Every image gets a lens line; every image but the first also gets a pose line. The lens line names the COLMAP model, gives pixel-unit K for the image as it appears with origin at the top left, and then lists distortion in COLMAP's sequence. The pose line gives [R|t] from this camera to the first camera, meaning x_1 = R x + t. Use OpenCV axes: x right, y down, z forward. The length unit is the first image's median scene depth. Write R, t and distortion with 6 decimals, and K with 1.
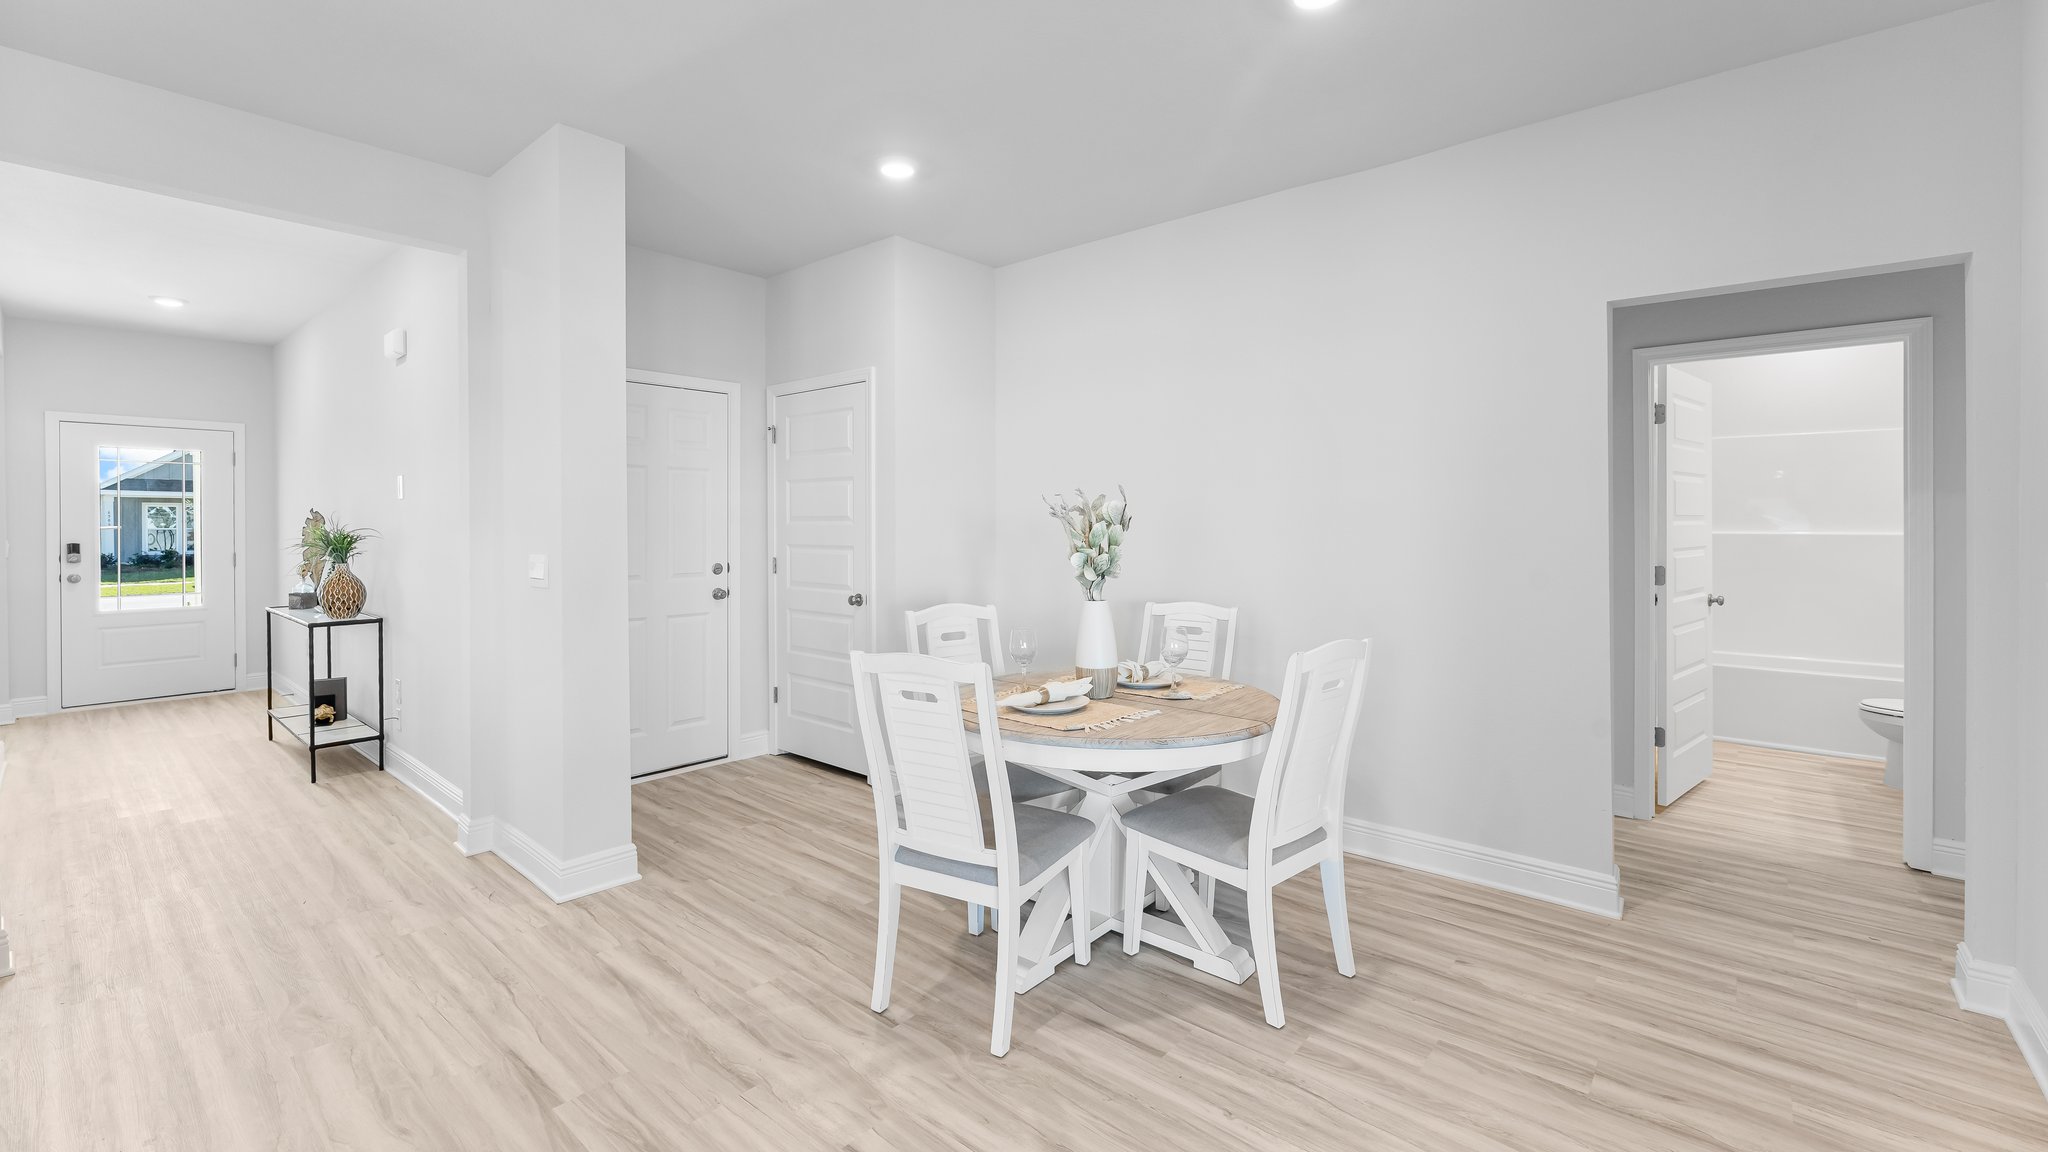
lens RADIAL K [[842.0, 0, 1037.8], [0, 842.0, 527.3], [0, 0, 1]] dist [-0.002984, -0.000053]
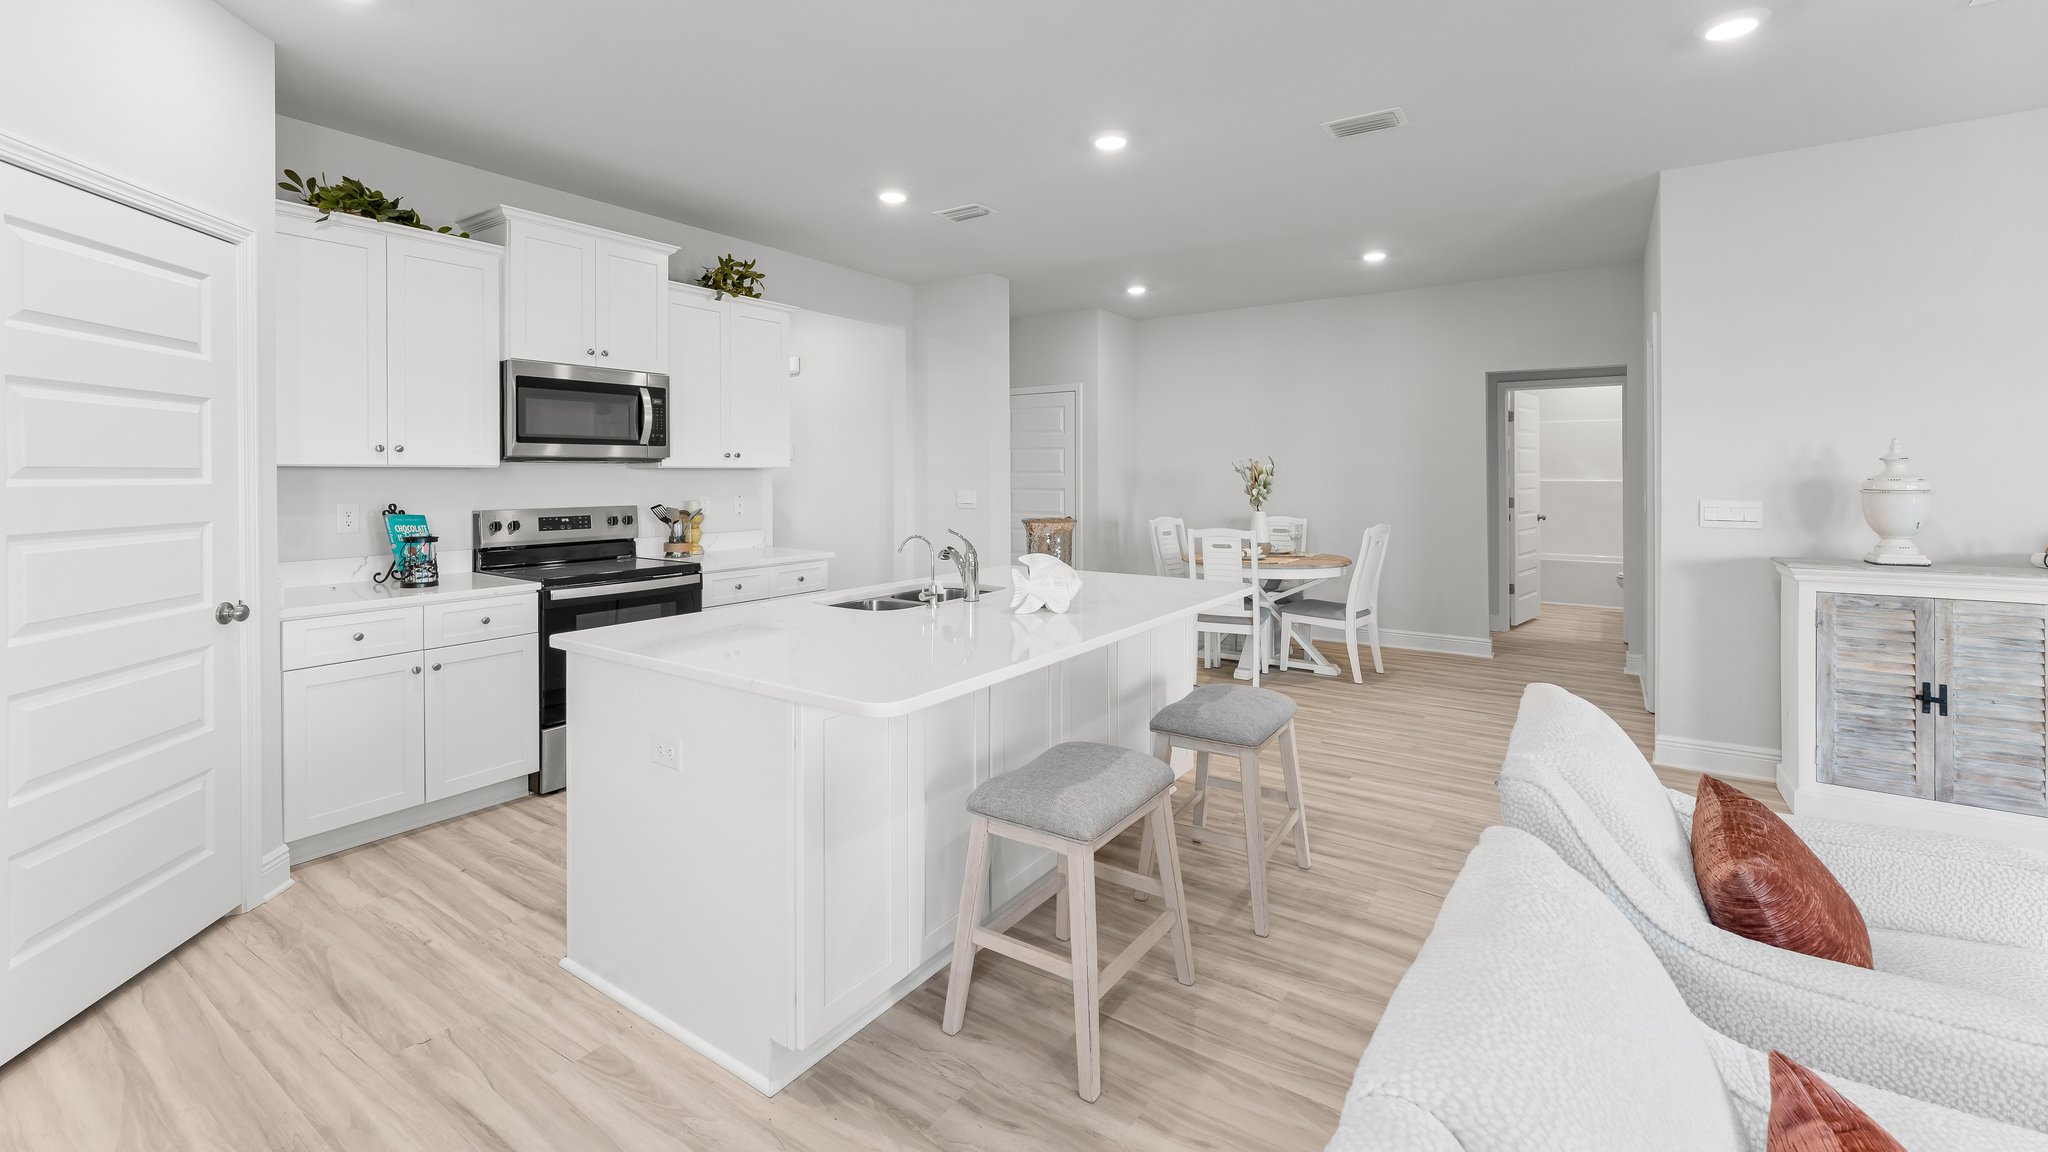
lens RADIAL K [[842.0, 0, 1020.4], [0, 842.0, 471.5], [0, 0, 1]] dist [-0.002984, -0.000053]
pose [[0.995103, 0.001134, 0.098836, -0.579198], [-0.000456, 0.999976, -0.006879, 0.000982], [-0.098841, 0.006801, 0.995080, -0.821763]]
